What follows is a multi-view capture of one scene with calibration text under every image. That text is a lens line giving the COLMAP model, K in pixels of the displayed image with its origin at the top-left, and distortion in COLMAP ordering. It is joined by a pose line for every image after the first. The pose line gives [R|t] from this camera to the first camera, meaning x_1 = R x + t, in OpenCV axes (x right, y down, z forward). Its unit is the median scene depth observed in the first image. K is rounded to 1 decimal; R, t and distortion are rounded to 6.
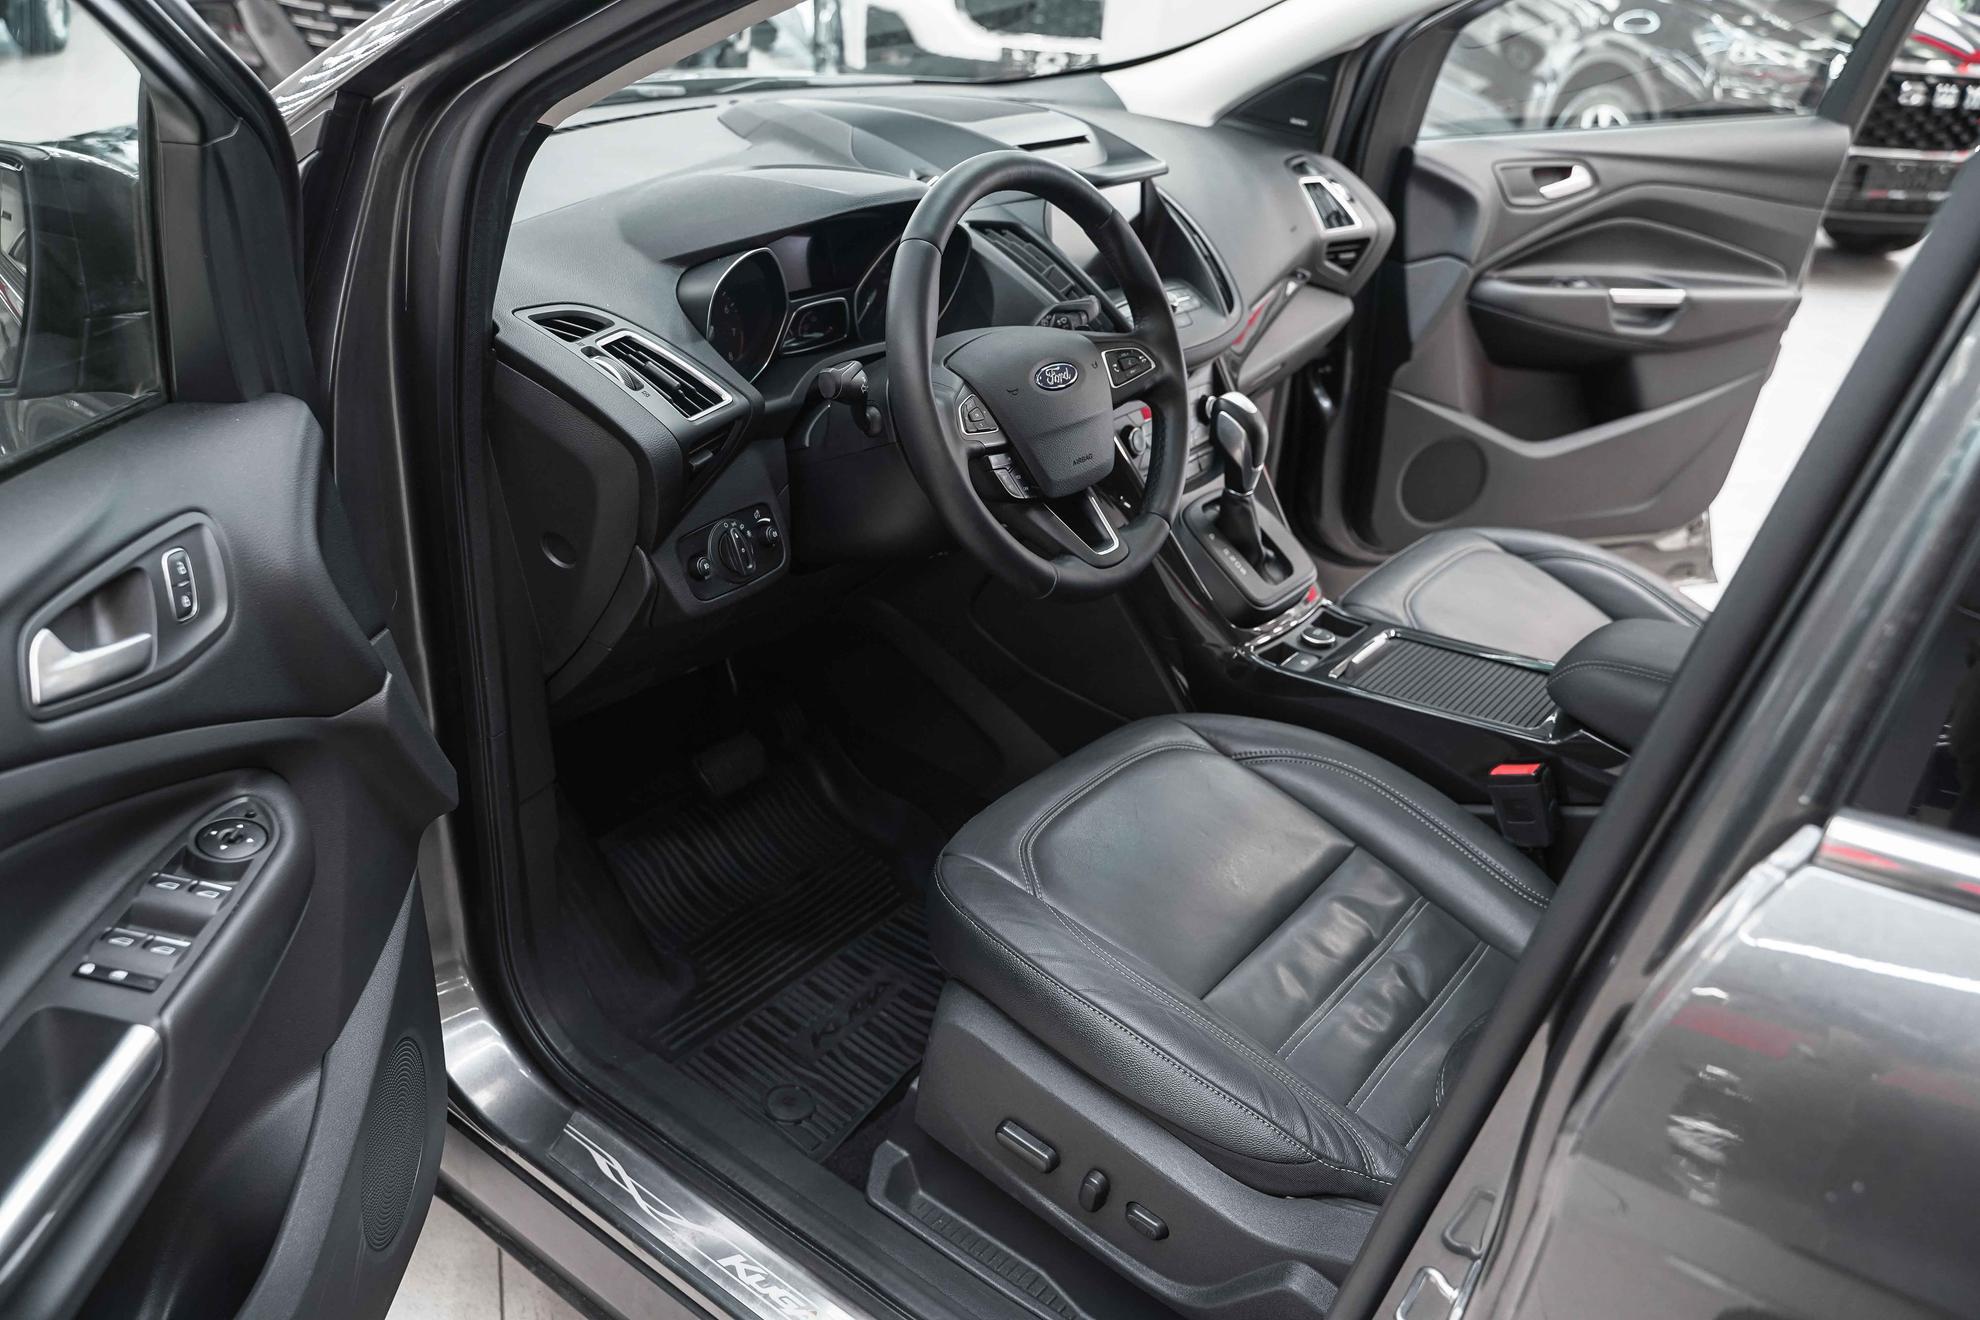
lens RADIAL K [[1633.9, 0, 990.0], [0, 1633.9, 660.0], [0, 0, 1]] dist [-0.006283, 0.000351]
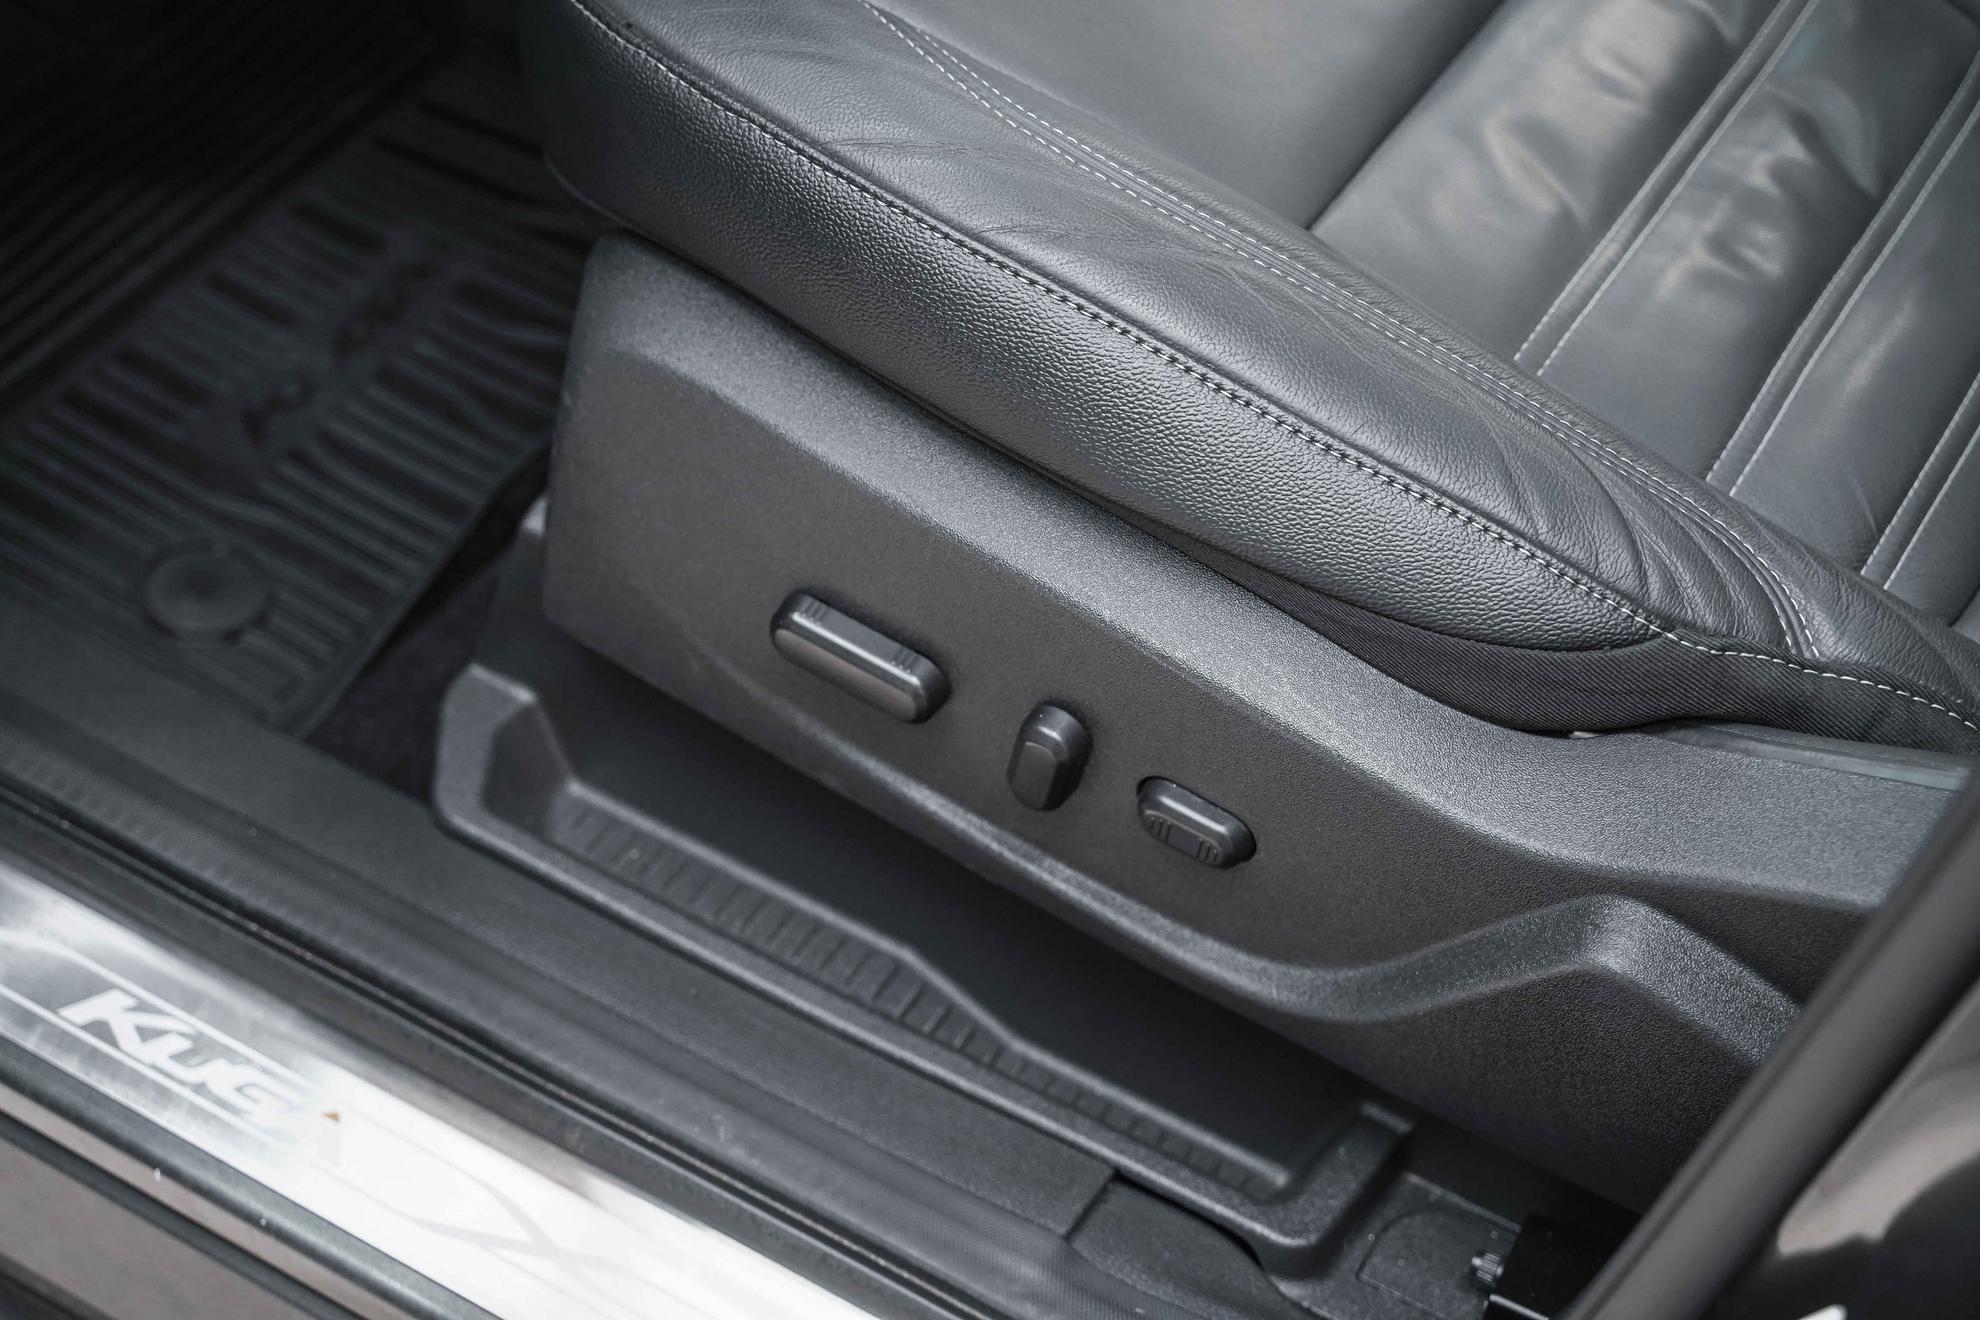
lens RADIAL K [[3372.7, 0, 990.0], [0, 3372.7, 660.0], [0, 0, 1]] dist [-0.004614, 0.055080]
pose [[0.990987, -0.088199, 0.100823, -0.024285], [0.052937, 0.949240, 0.310067, 0.058425], [-0.123053, -0.301935, 0.945353, 0.256896]]
